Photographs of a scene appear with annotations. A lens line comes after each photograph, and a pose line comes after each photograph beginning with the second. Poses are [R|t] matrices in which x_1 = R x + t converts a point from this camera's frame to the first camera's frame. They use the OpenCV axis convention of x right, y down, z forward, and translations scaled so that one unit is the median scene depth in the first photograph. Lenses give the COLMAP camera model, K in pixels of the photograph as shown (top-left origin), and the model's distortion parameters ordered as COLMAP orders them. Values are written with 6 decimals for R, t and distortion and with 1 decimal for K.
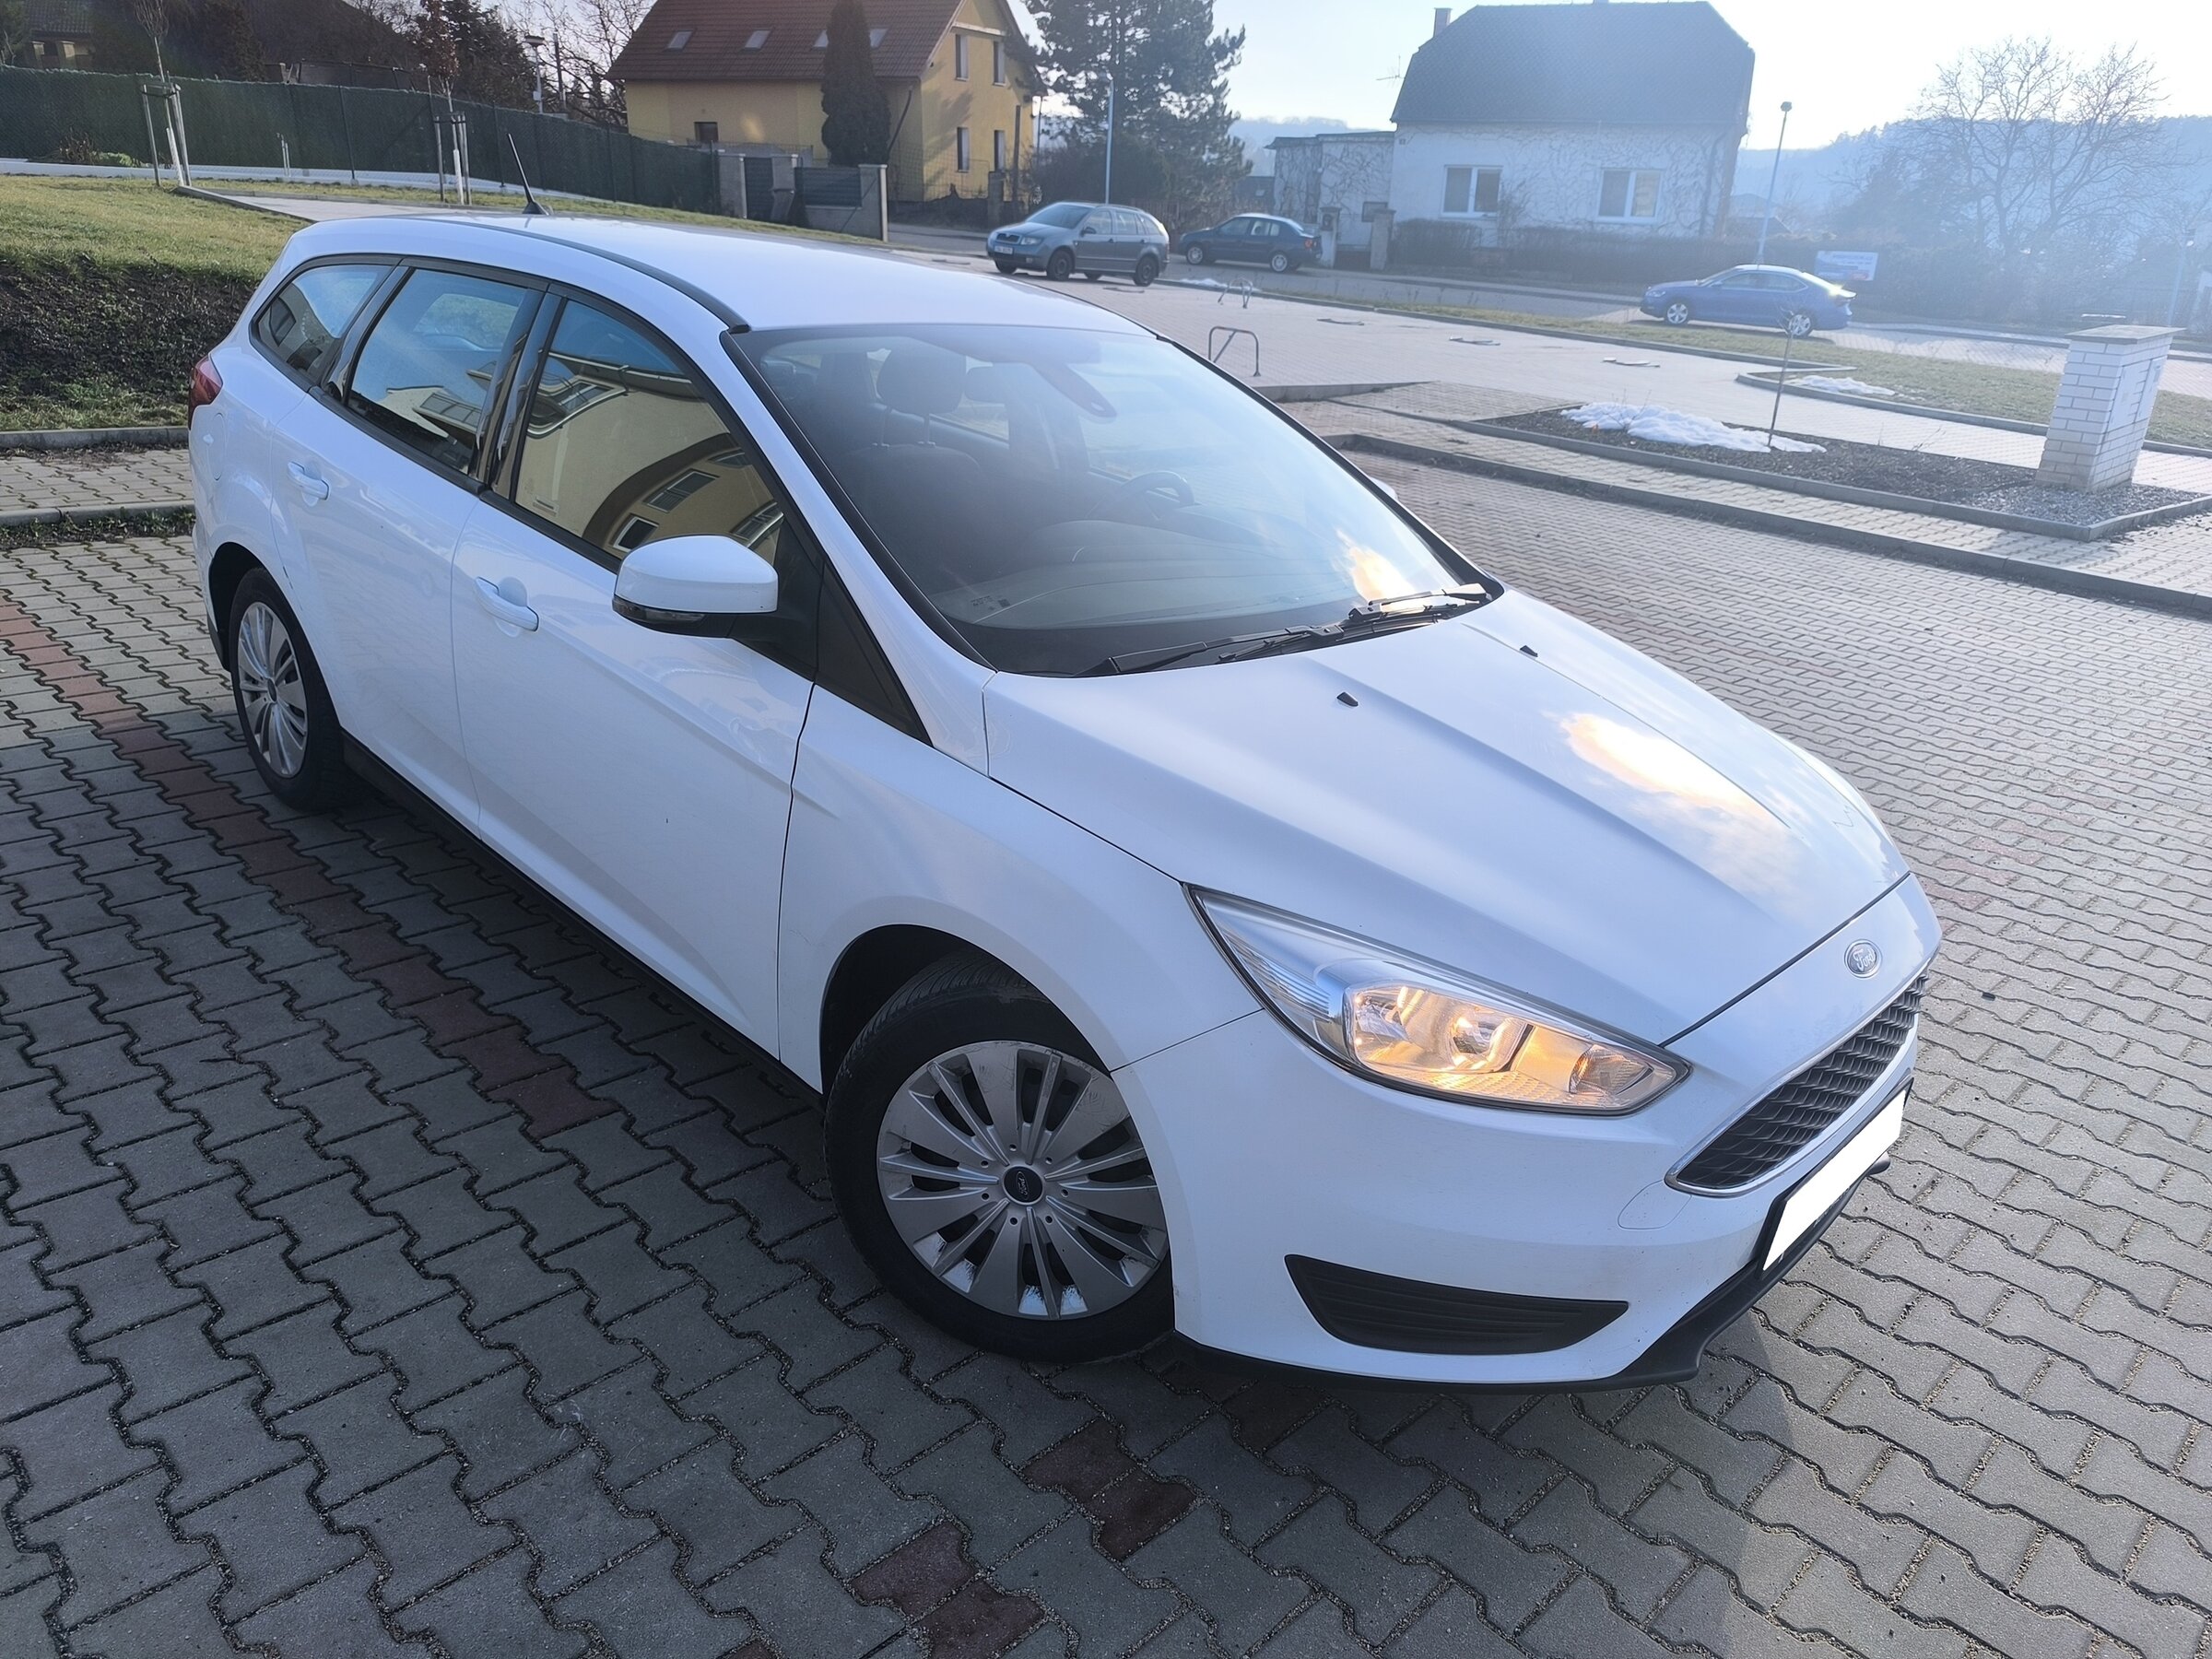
lens RADIAL K [[1535.9, 0, 1105.2], [0, 1535.9, 830.1], [0, 0, 1]] dist [0.009980, 0.000199]
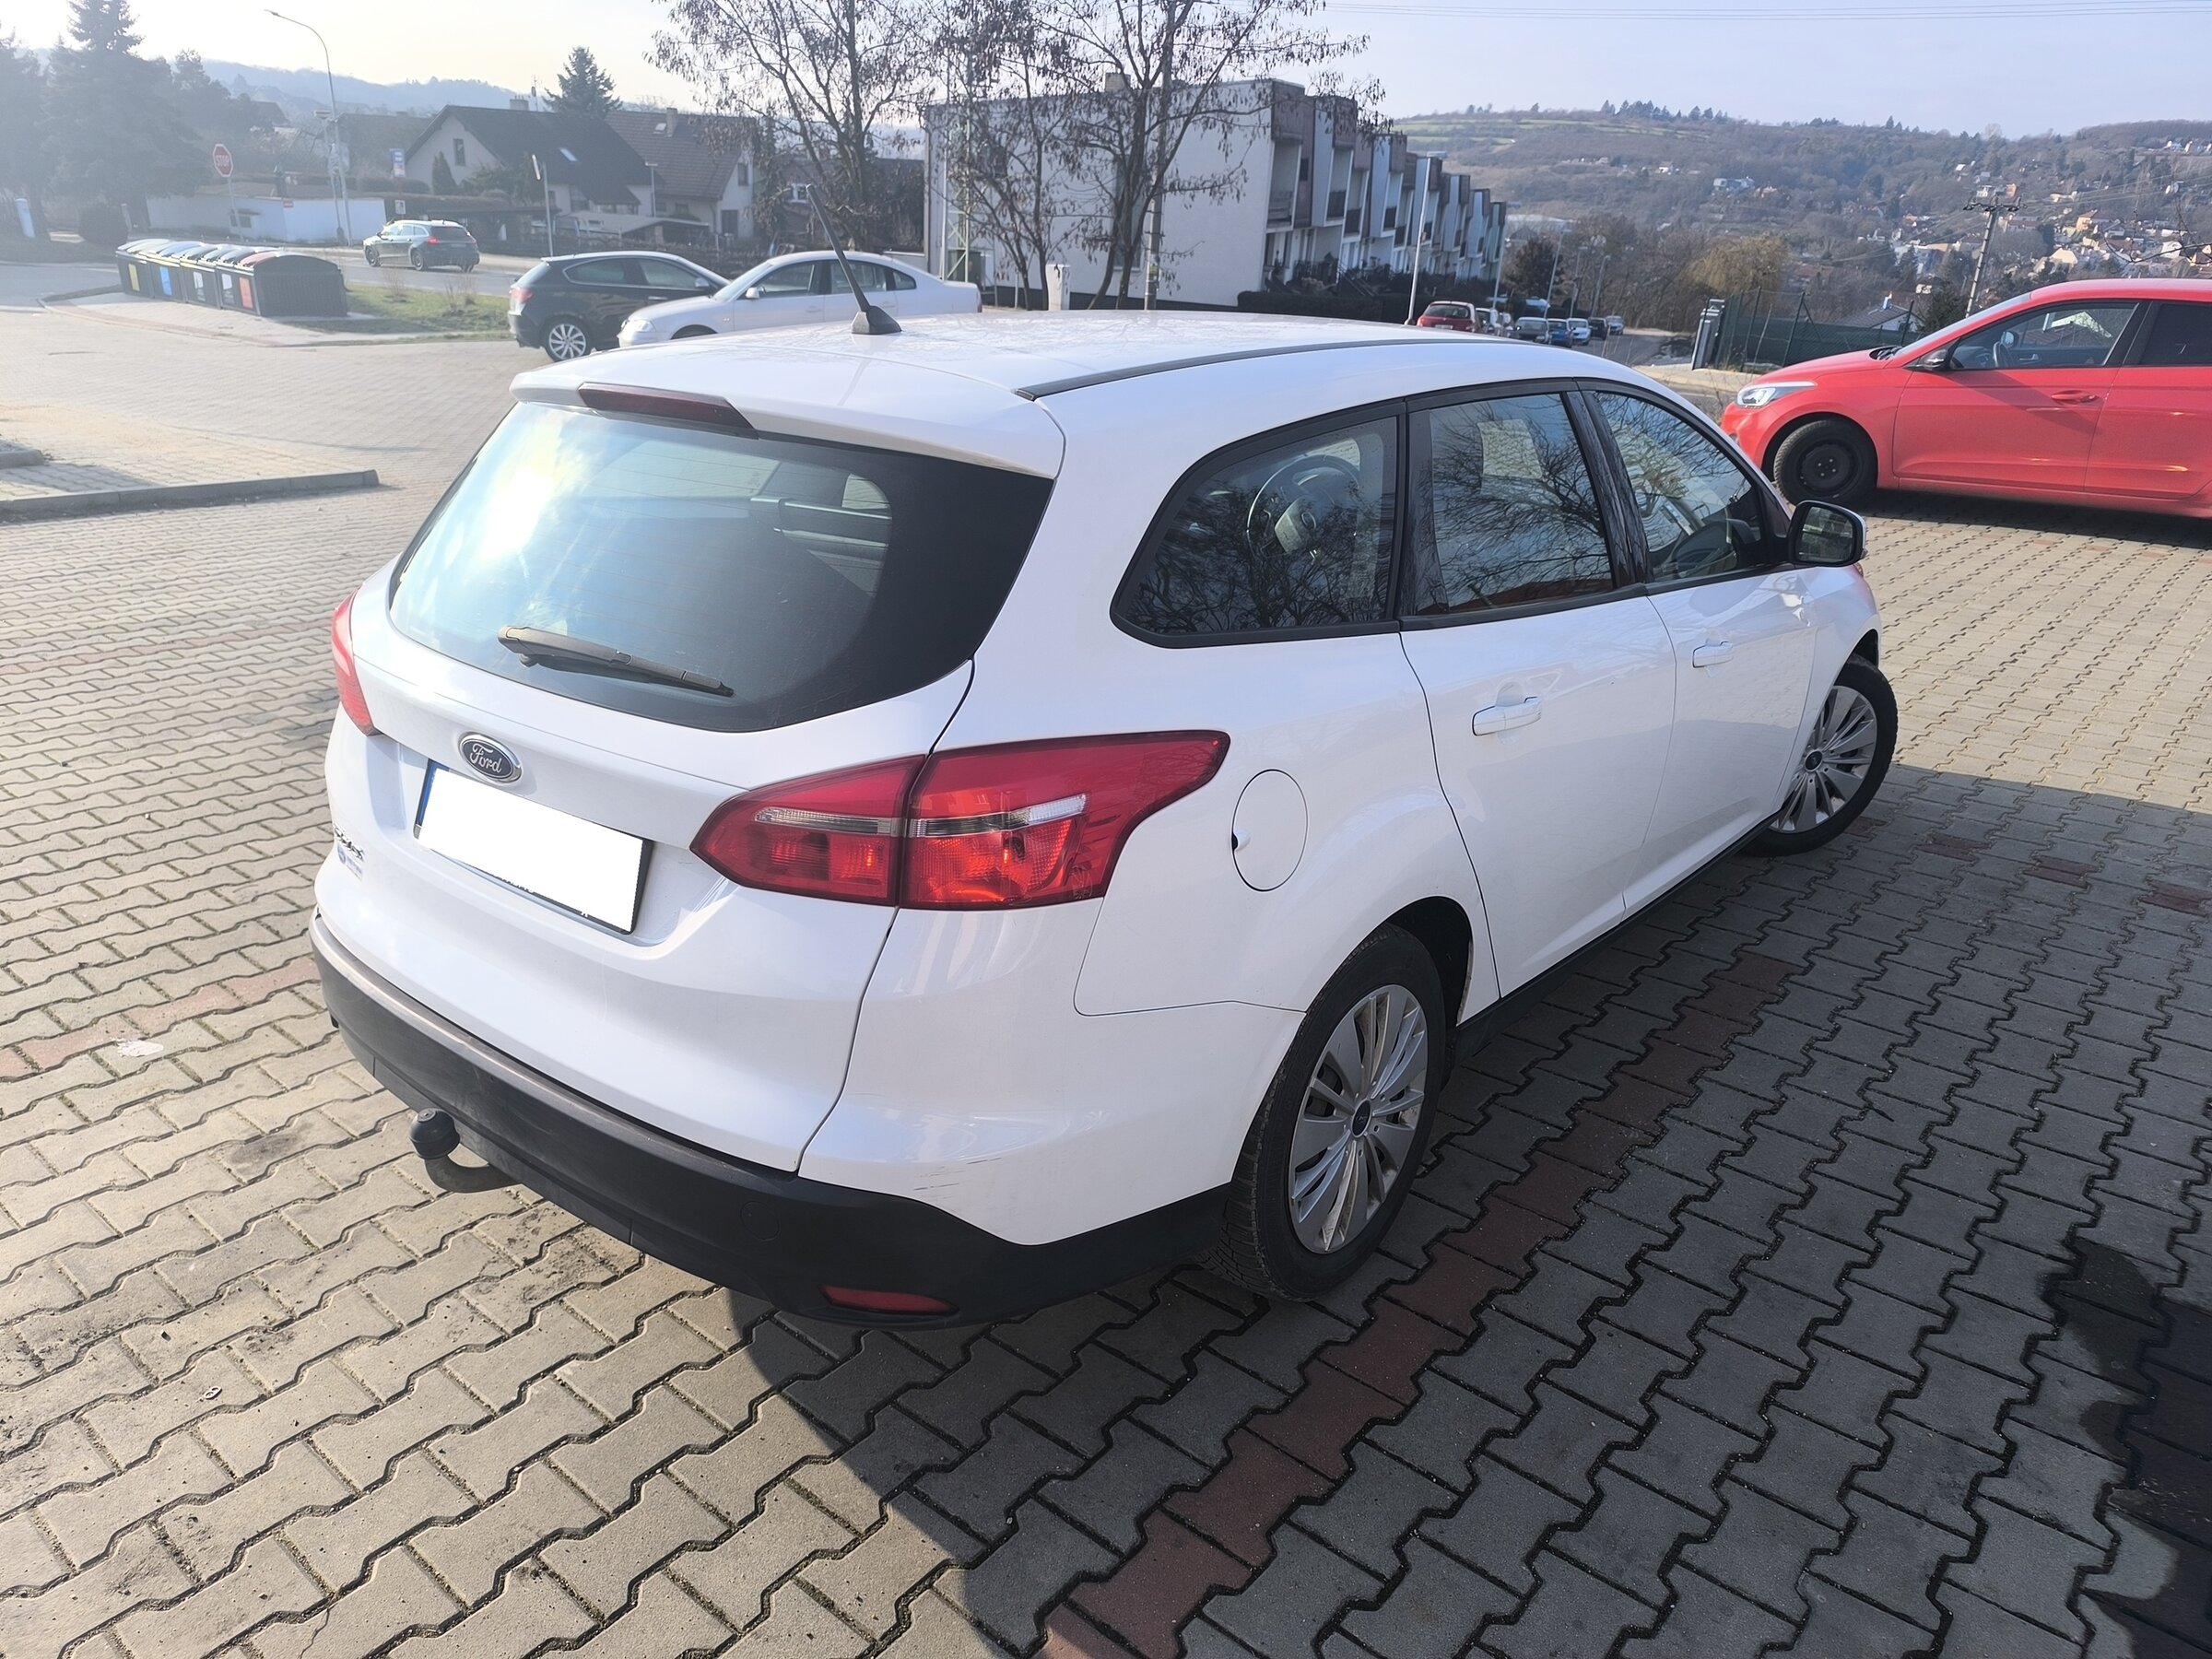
lens RADIAL K [[1535.9, 0, 1100.3], [0, 1535.9, 830.7], [0, 0, 1]] dist [0.009980, 0.000199]
pose [[-0.098272, -0.412499, 0.905642, -1.473752], [0.345446, 0.839318, 0.419775, -0.687640], [-0.933279, 0.354103, 0.060015, 1.428508]]
